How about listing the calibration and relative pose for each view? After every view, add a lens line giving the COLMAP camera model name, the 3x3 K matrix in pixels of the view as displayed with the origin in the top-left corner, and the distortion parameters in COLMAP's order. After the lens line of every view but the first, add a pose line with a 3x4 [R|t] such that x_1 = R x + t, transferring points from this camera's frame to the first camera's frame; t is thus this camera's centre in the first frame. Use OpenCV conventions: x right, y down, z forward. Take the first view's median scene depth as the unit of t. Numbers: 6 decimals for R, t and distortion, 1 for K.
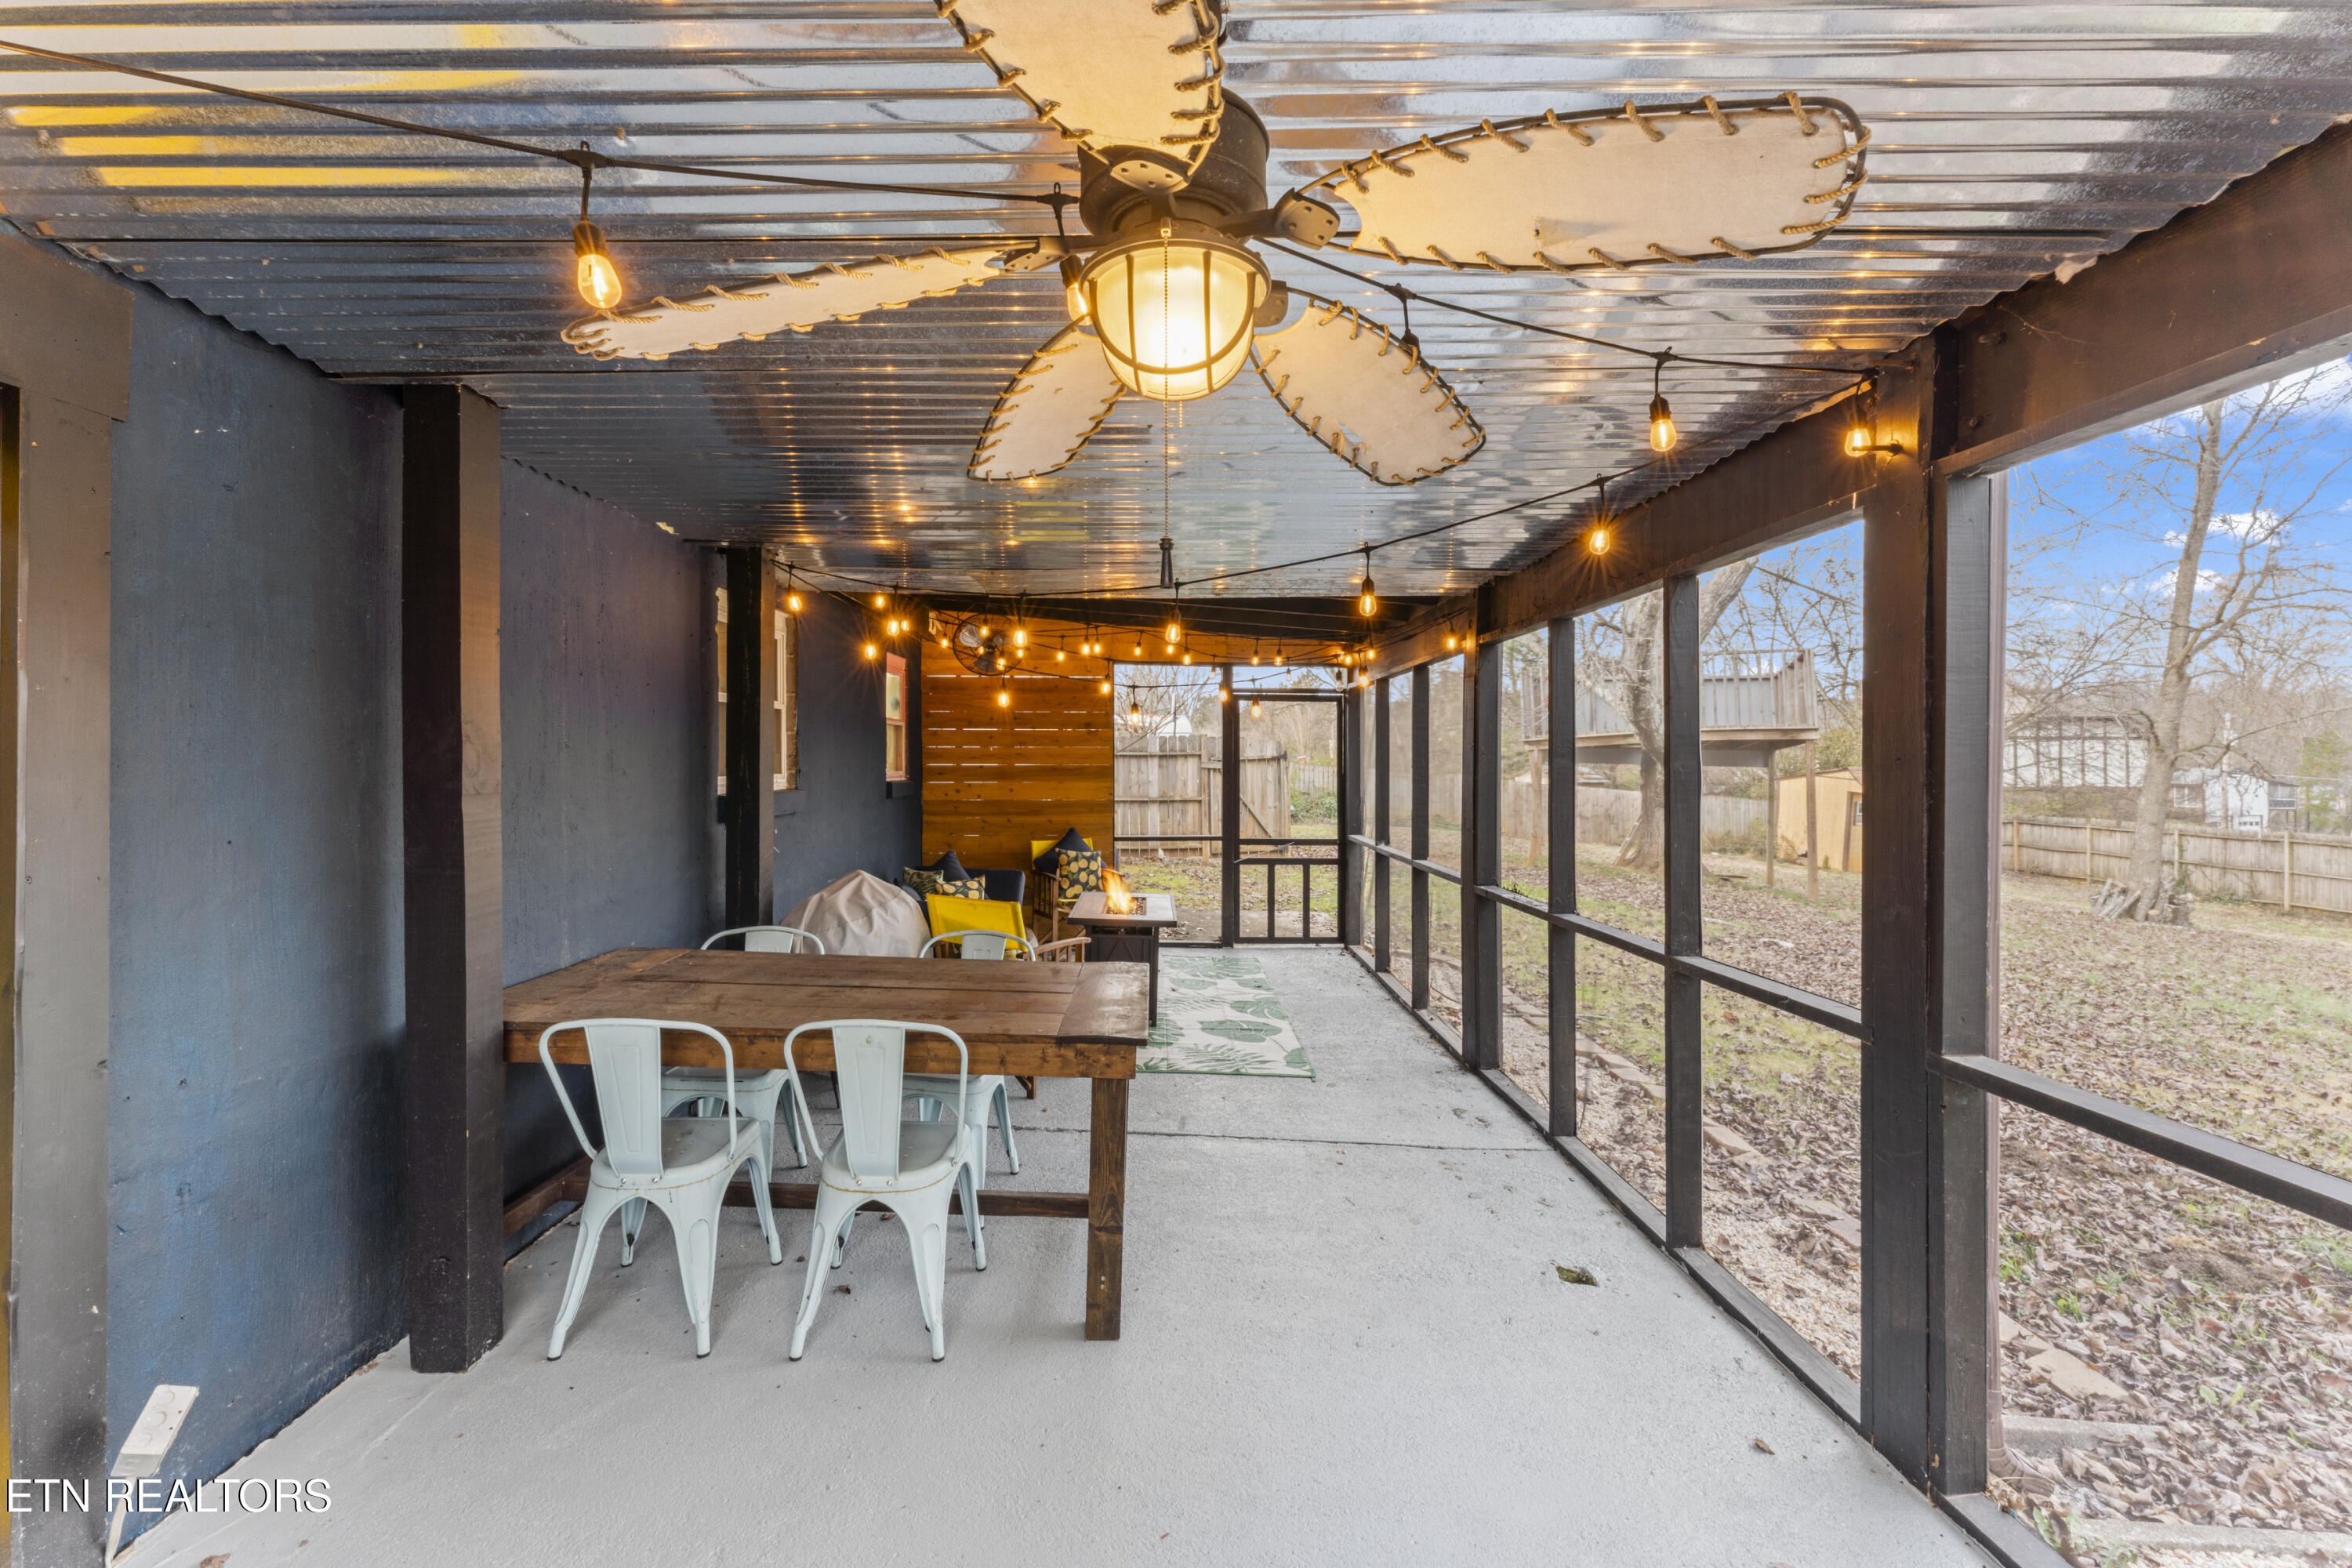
lens RADIAL K [[954.0, 0, 1162.6], [0, 954.0, 773.7], [0, 0, 1]] dist [0.002861, -0.000201]
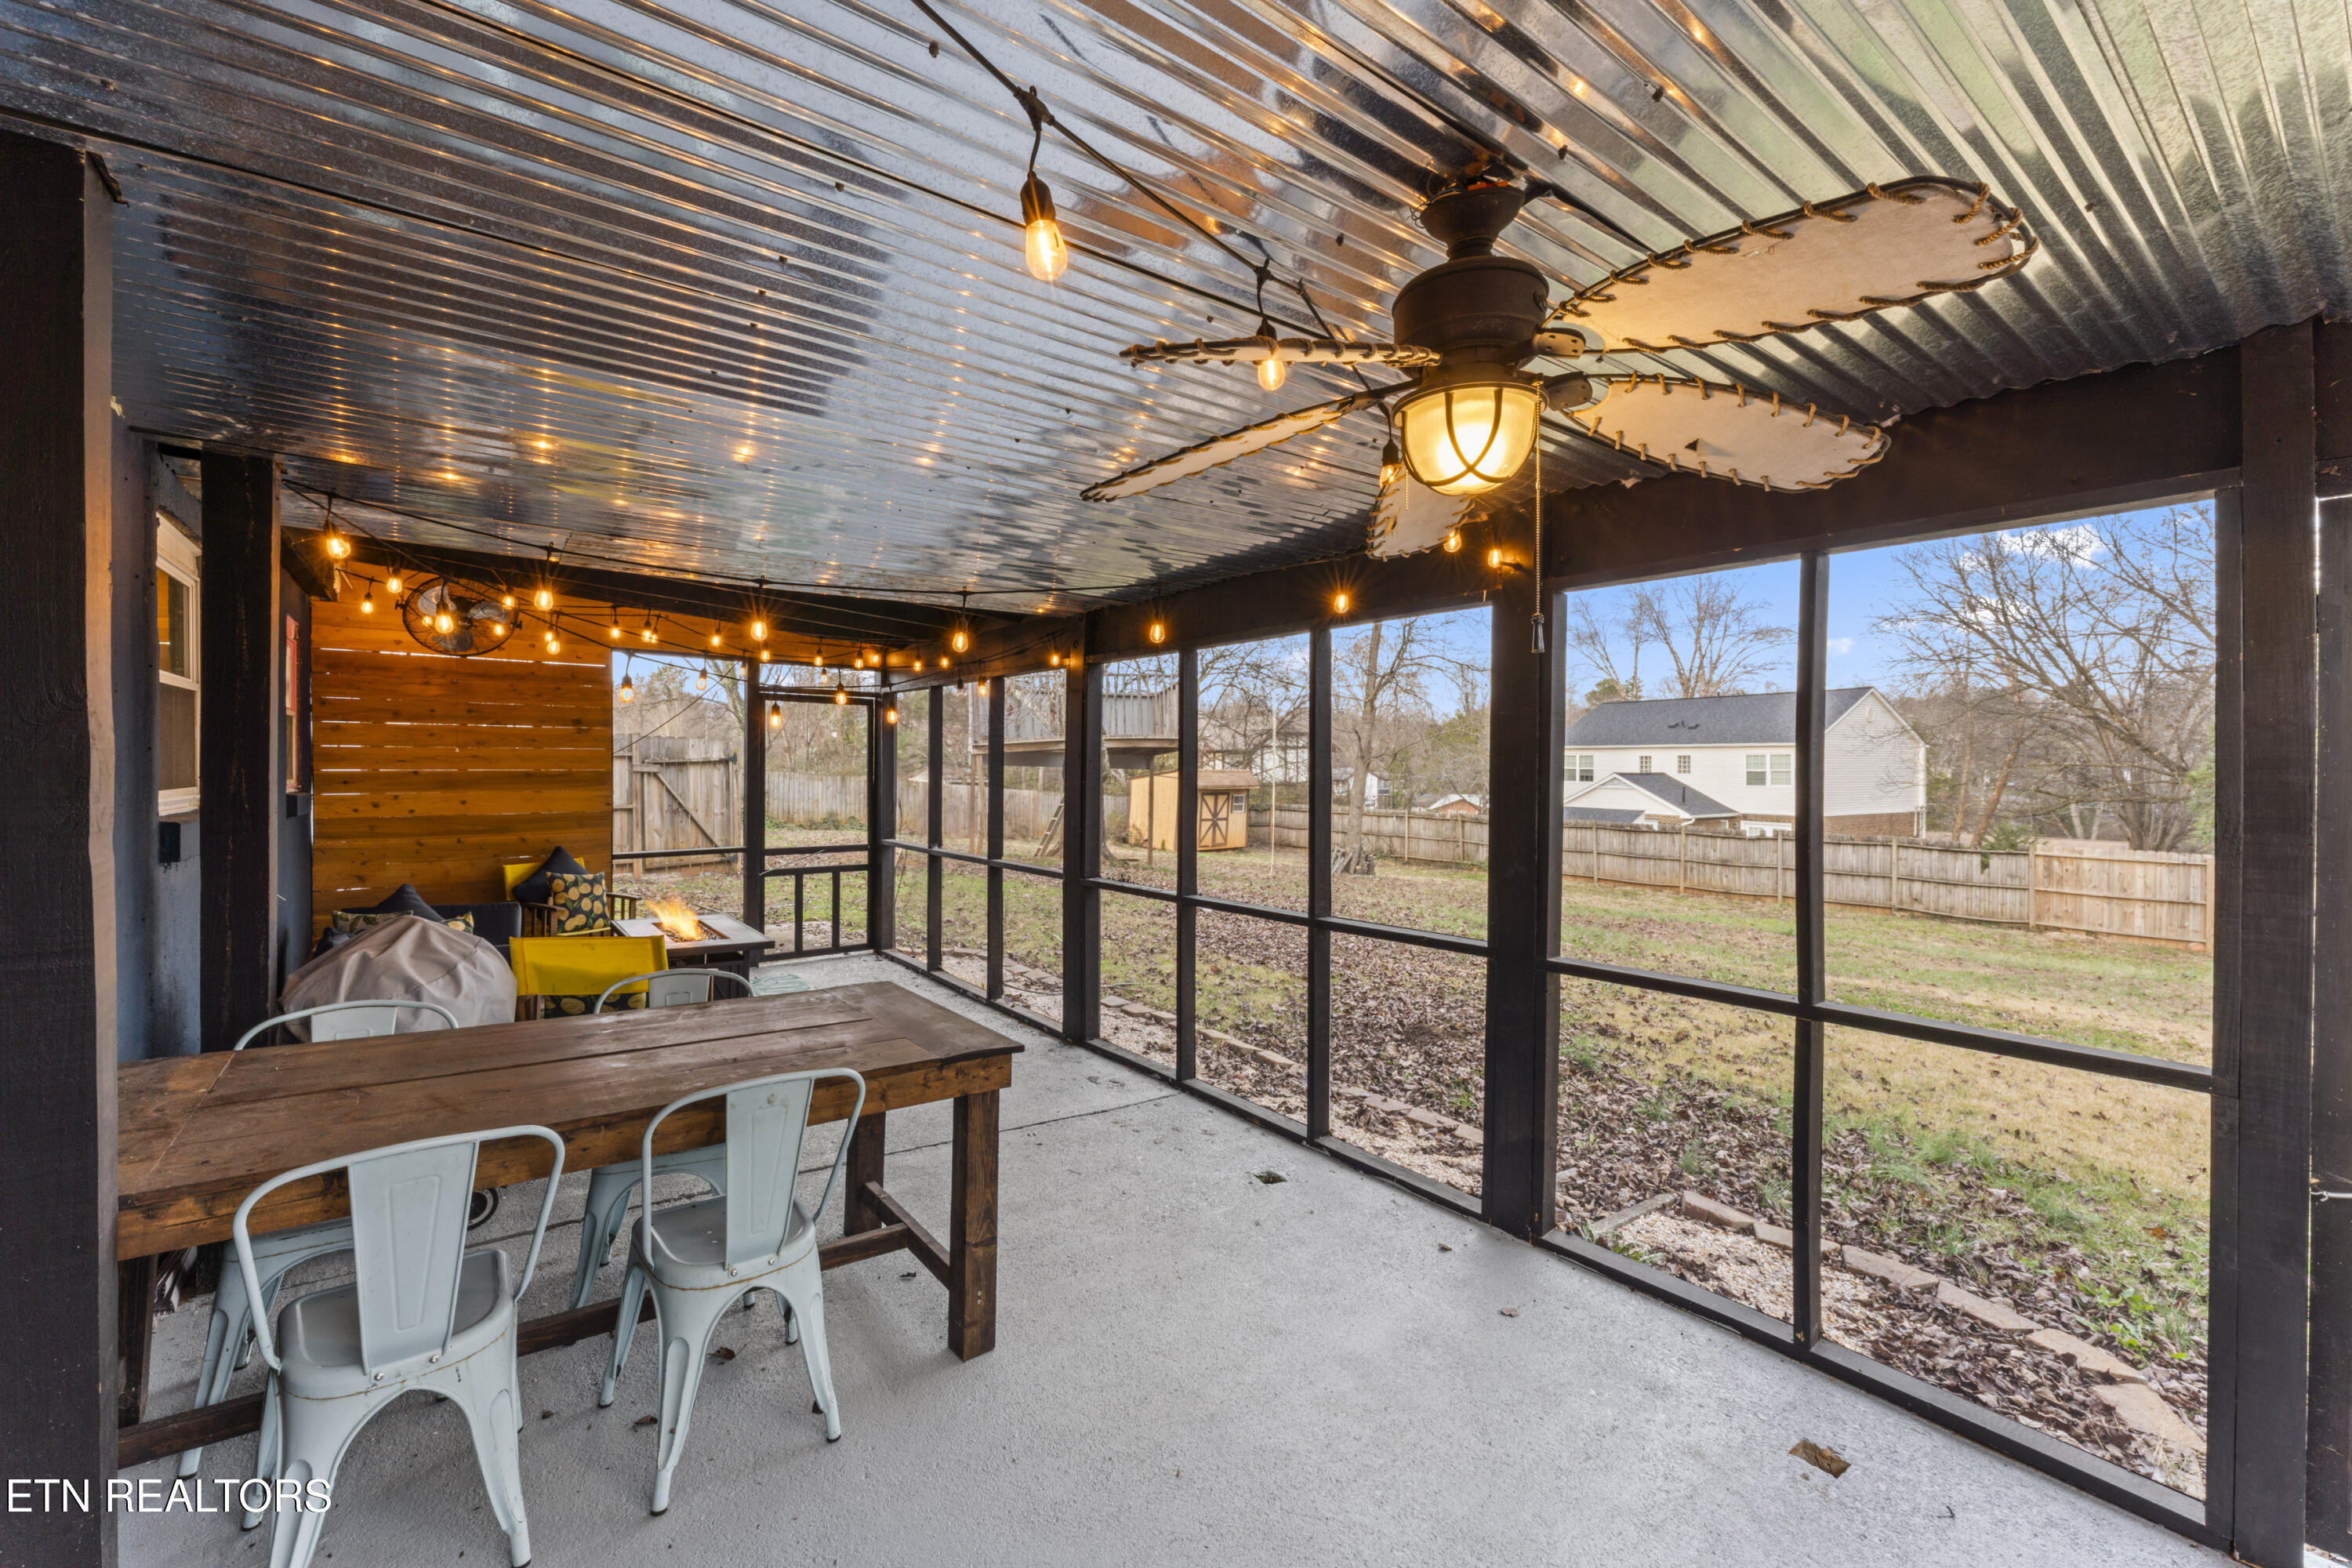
lens RADIAL K [[938.7, 0, 1169.7], [0, 938.7, 785.1], [0, 0, 1]] dist [0.003189, -0.000656]
pose [[0.803900, -0.011639, 0.594650, -0.160680], [0.005446, 0.999911, 0.012209, -0.003530], [-0.594739, -0.006576, 0.803892, 0.034010]]
